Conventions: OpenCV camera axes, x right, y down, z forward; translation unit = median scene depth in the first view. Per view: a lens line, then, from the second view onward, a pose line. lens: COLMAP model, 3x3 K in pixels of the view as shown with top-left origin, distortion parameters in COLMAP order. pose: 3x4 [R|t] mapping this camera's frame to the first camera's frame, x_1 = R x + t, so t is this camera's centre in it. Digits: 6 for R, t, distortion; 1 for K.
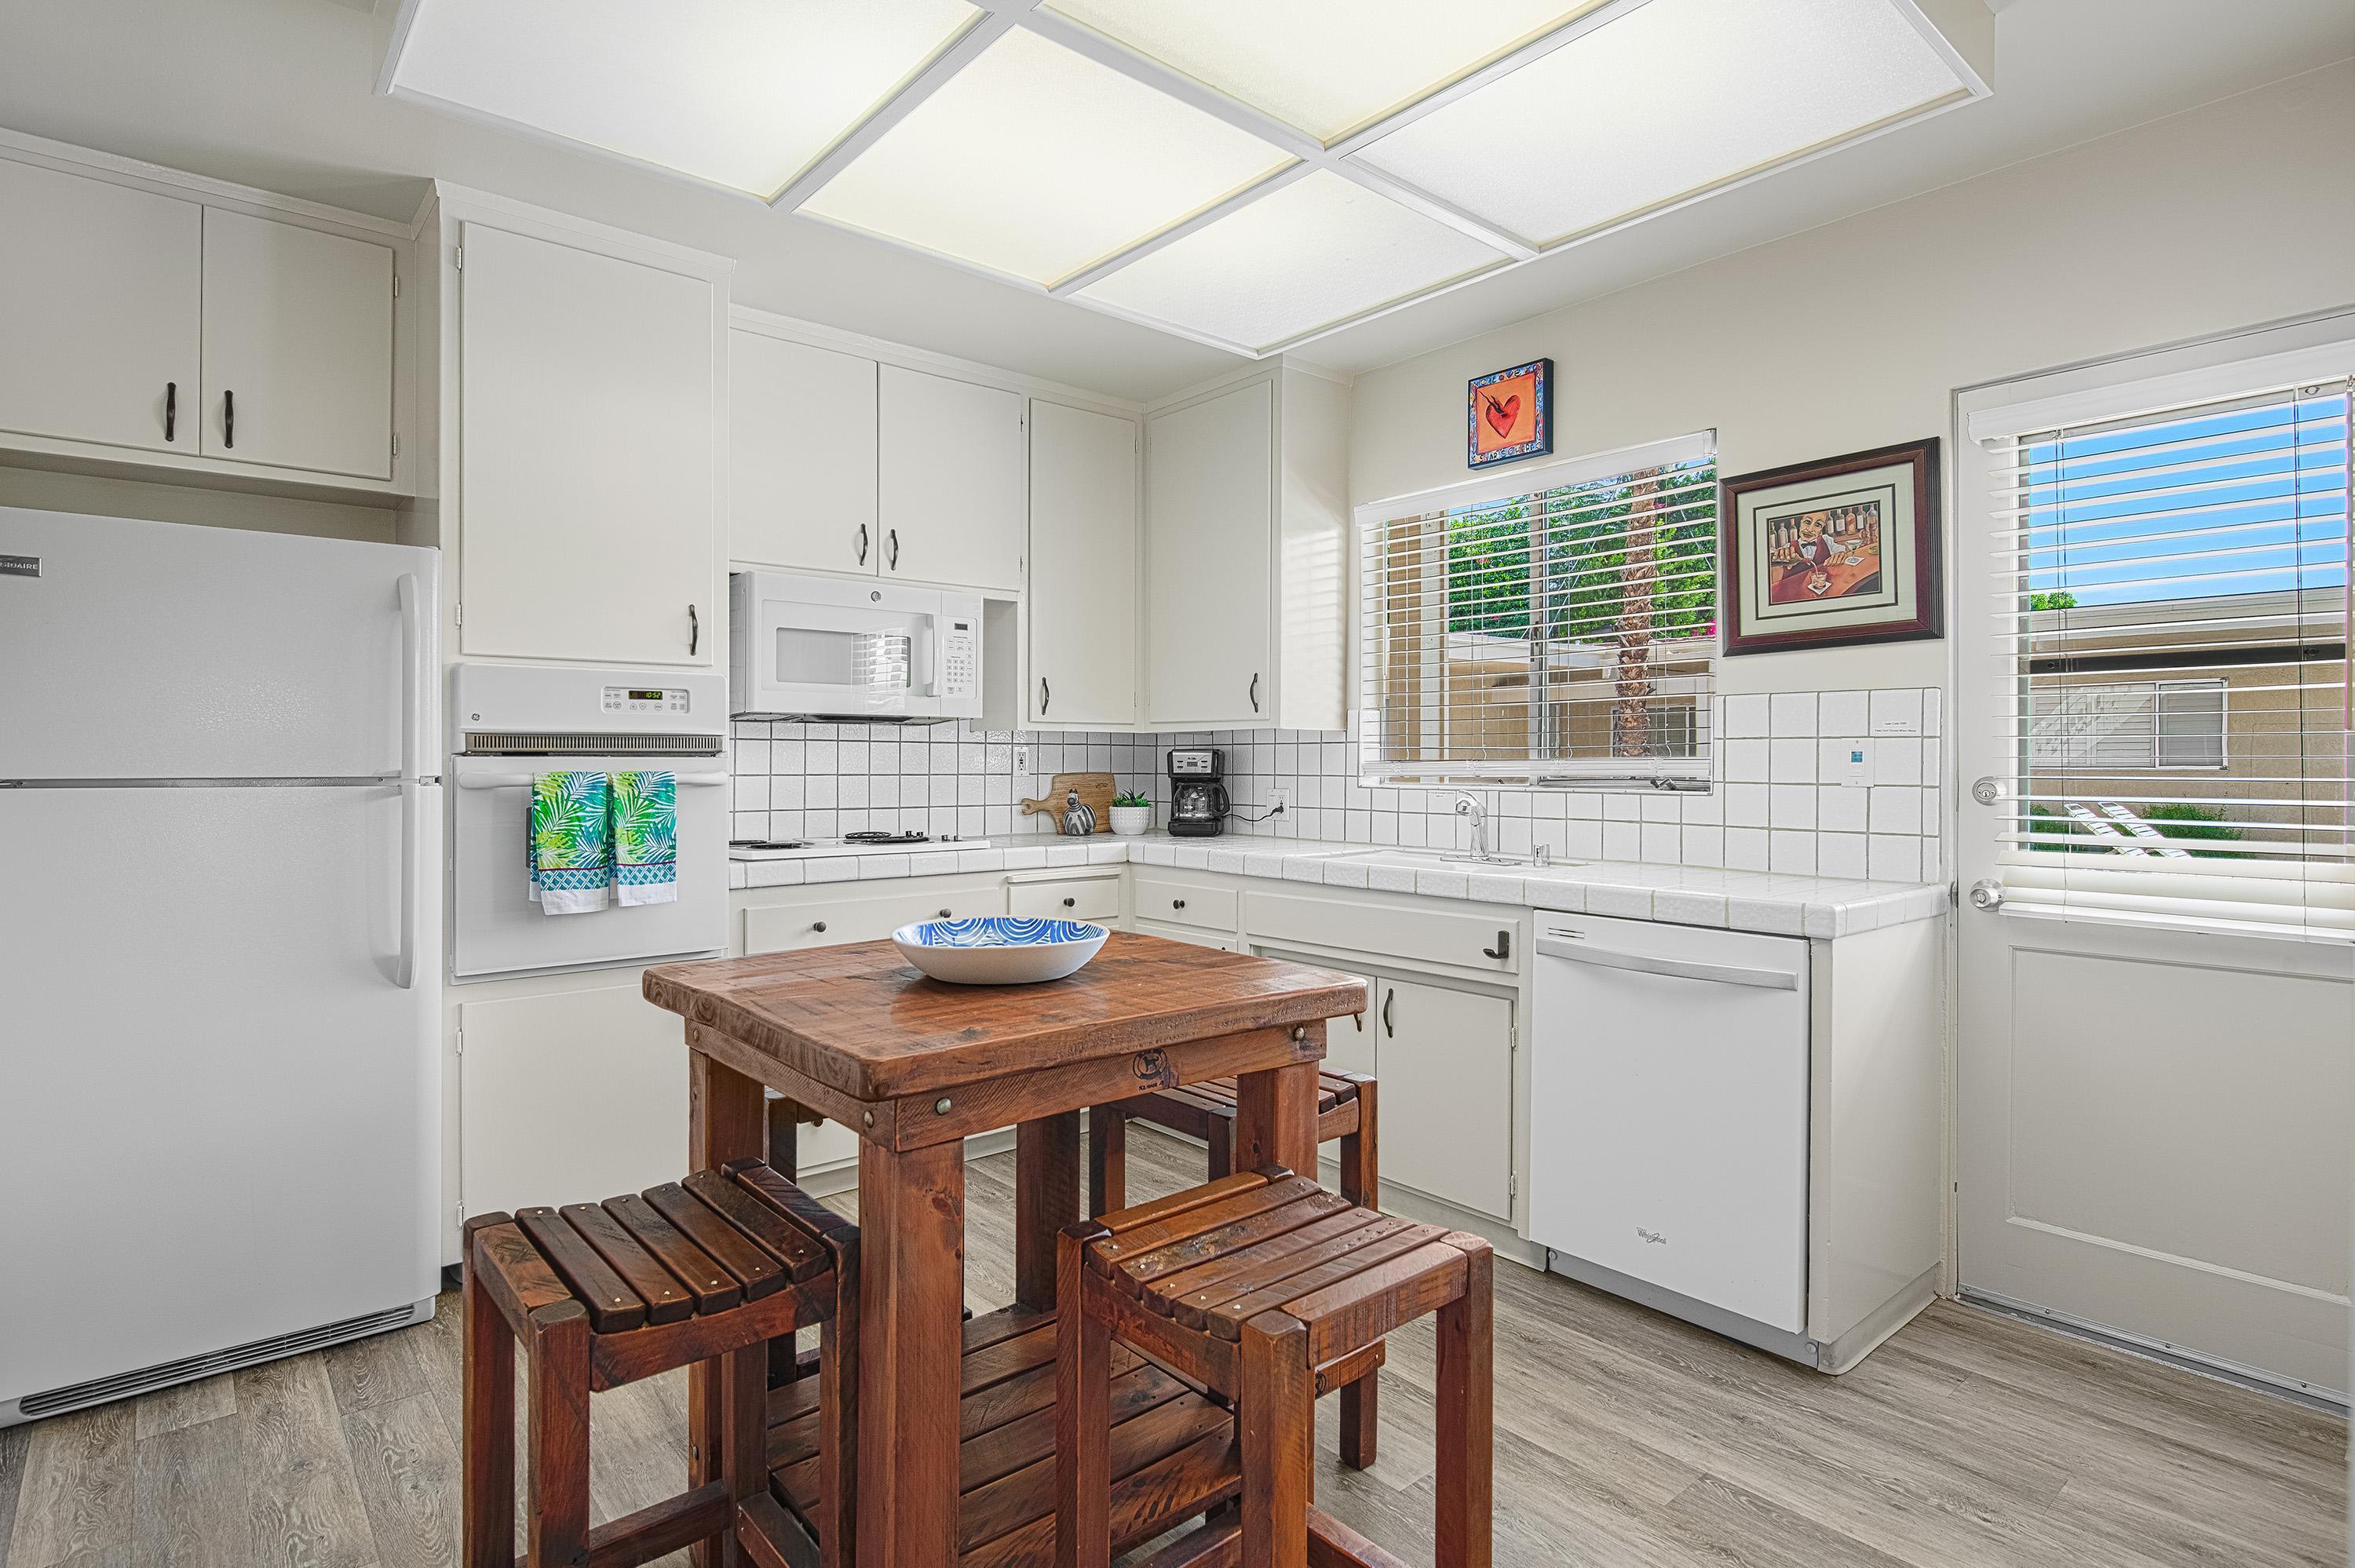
lens RADIAL K [[1209.7, 0, 1177.5], [0, 1209.7, 784.0], [0, 0, 1]] dist [-0.001468, -0.000785]
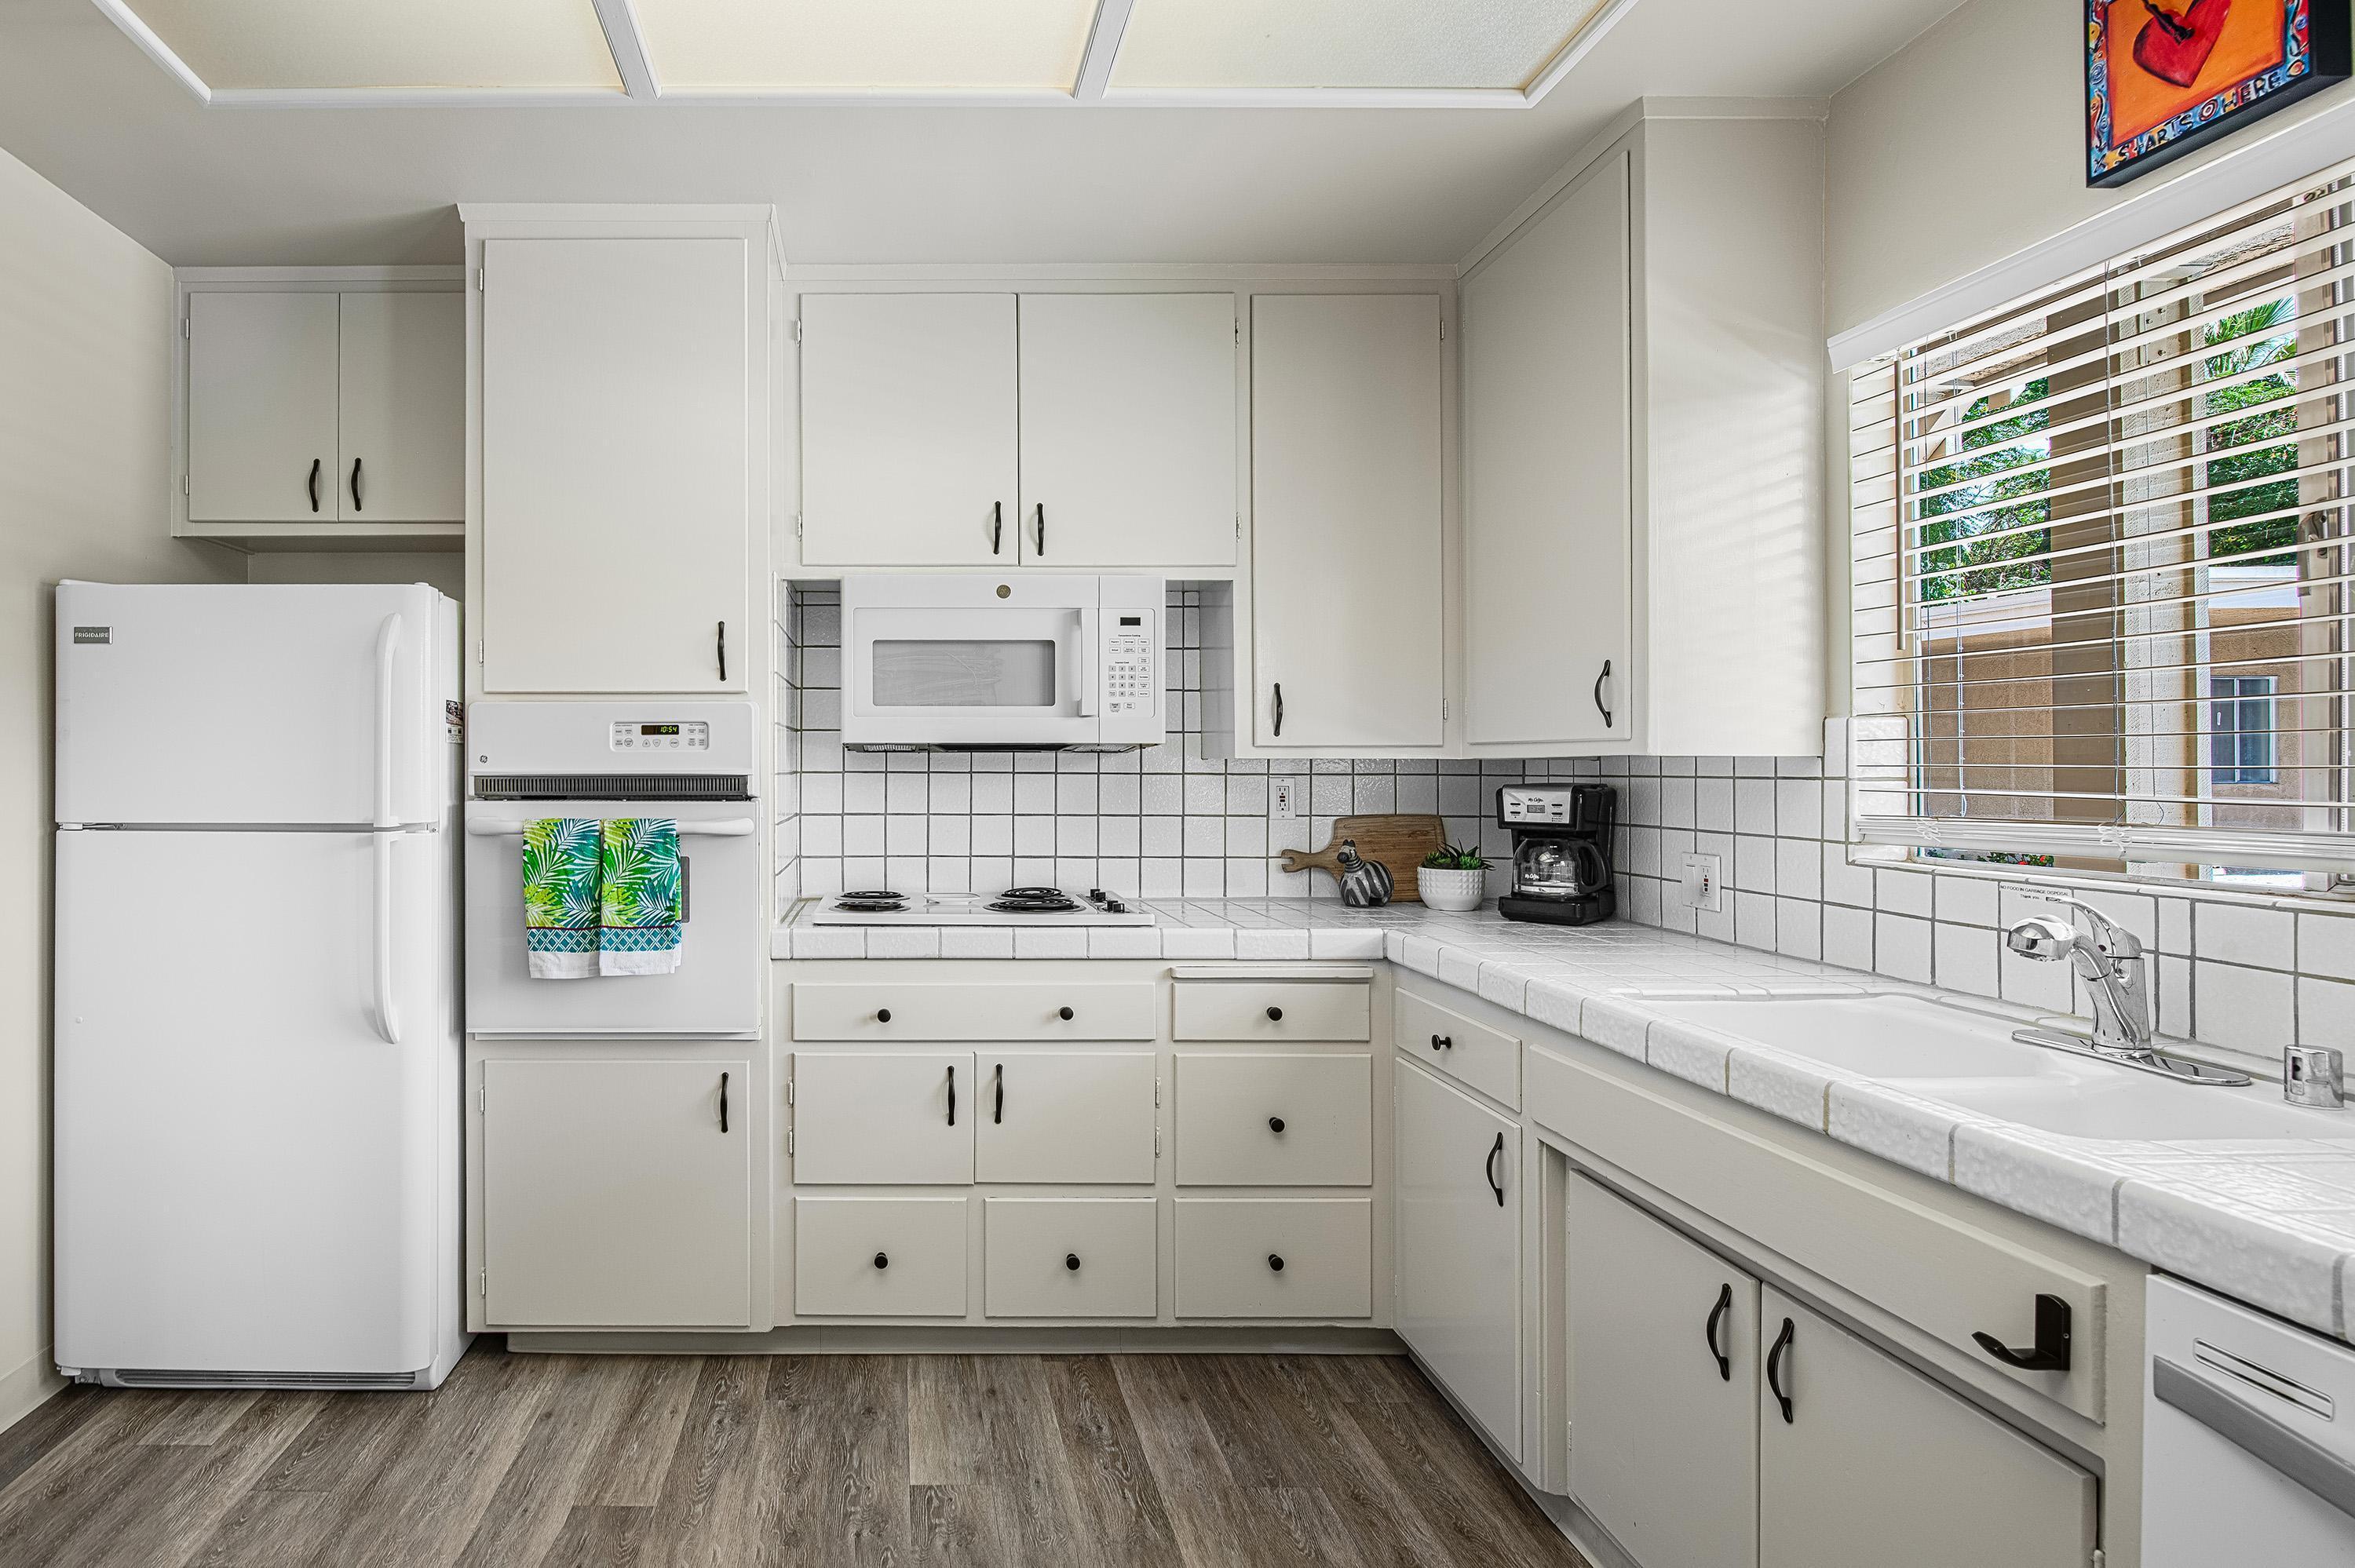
lens RADIAL K [[1056.4, 0, 1176.6], [0, 1056.4, 744.9], [0, 0, 1]] dist [0.000677, -0.000391]
pose [[0.757377, -0.001841, -0.652975, 0.270269], [-0.013948, 0.999722, -0.018998, -0.043143], [0.652829, 0.023497, 0.757141, 0.538796]]
